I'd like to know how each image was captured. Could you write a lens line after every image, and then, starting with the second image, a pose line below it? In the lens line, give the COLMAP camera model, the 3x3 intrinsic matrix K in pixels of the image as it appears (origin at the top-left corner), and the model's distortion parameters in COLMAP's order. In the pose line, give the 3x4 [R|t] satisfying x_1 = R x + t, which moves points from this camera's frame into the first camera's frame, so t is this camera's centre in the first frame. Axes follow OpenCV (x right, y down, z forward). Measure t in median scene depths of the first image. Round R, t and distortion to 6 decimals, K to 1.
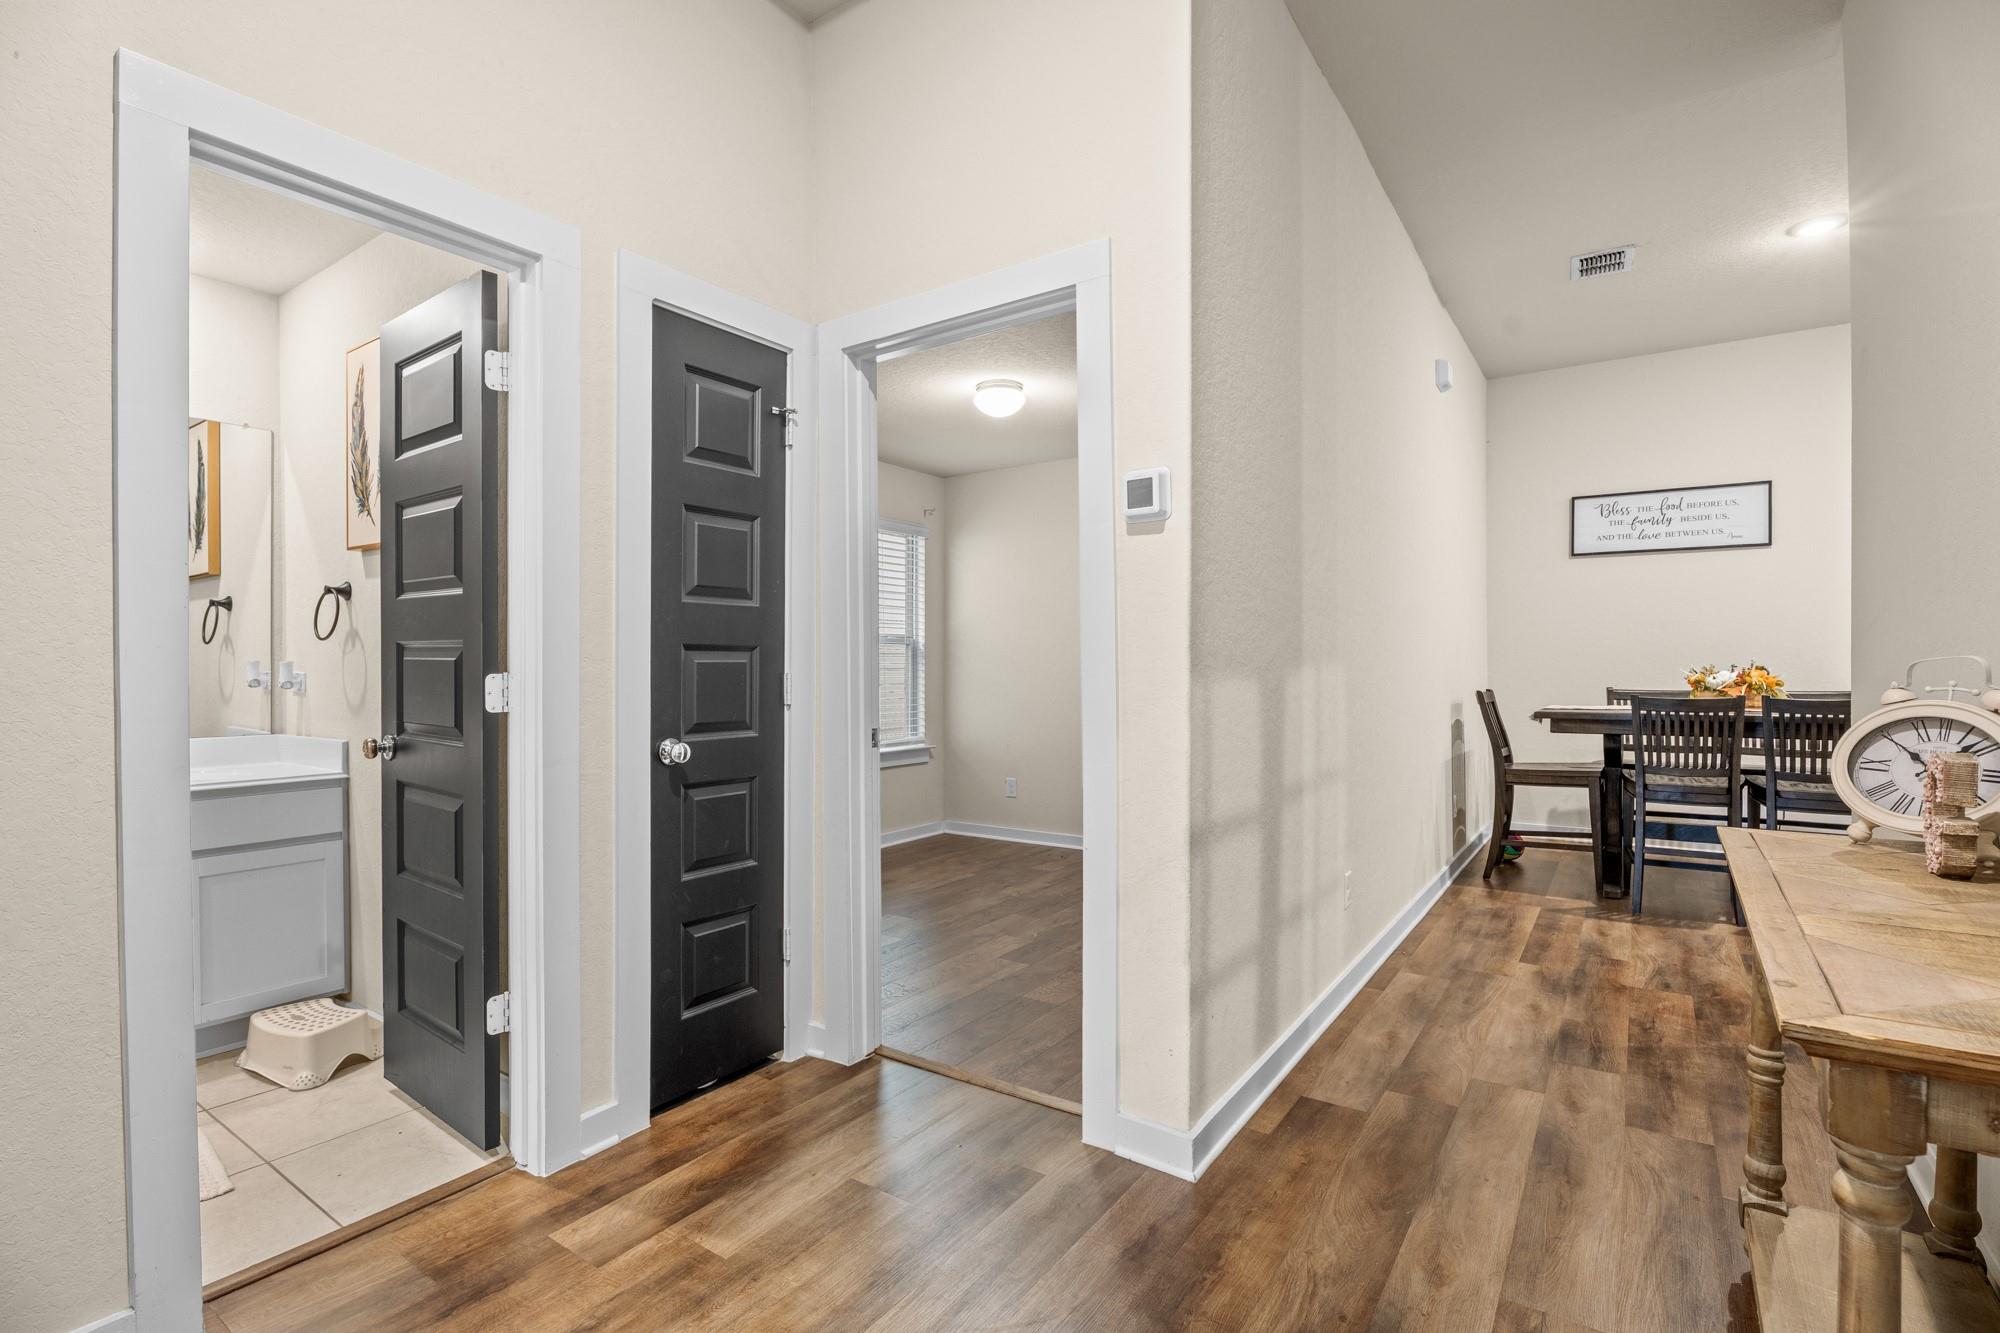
lens RADIAL K [[963.4, 0, 1009.4], [0, 963.4, 673.1], [0, 0, 1]] dist [-0.009304, 0.000931]
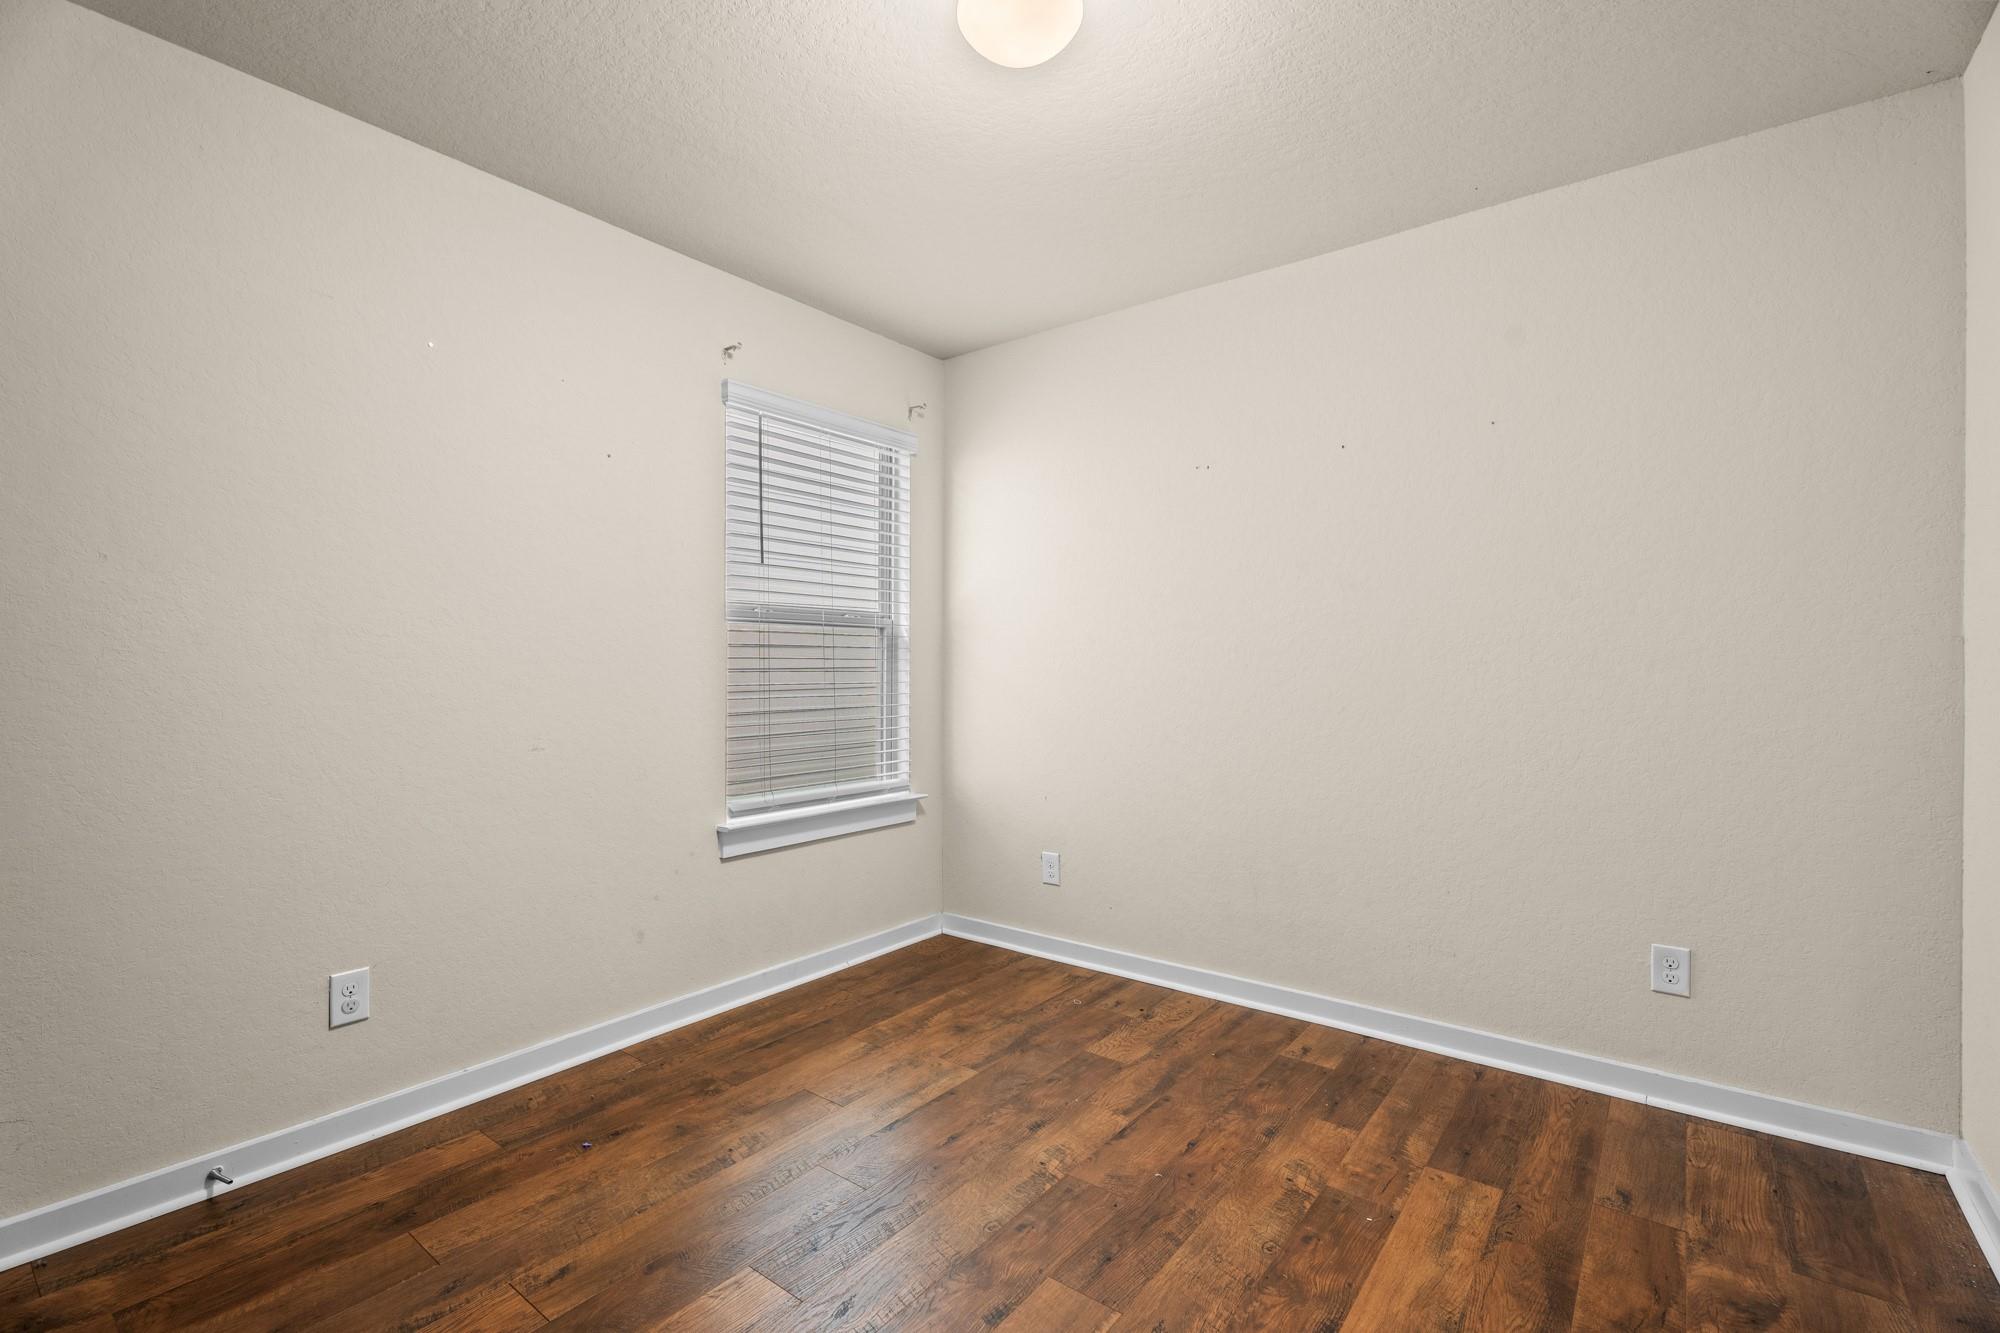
lens RADIAL K [[896.8, 0, 992.0], [0, 896.8, 662.6], [0, 0, 1]] dist [0.002517, 0.001694]
pose [[0.997720, 0.007519, -0.067072, 0.002486], [-0.007847, 0.999958, -0.004639, -0.006297], [0.067035, 0.005154, 0.997737, 0.439647]]
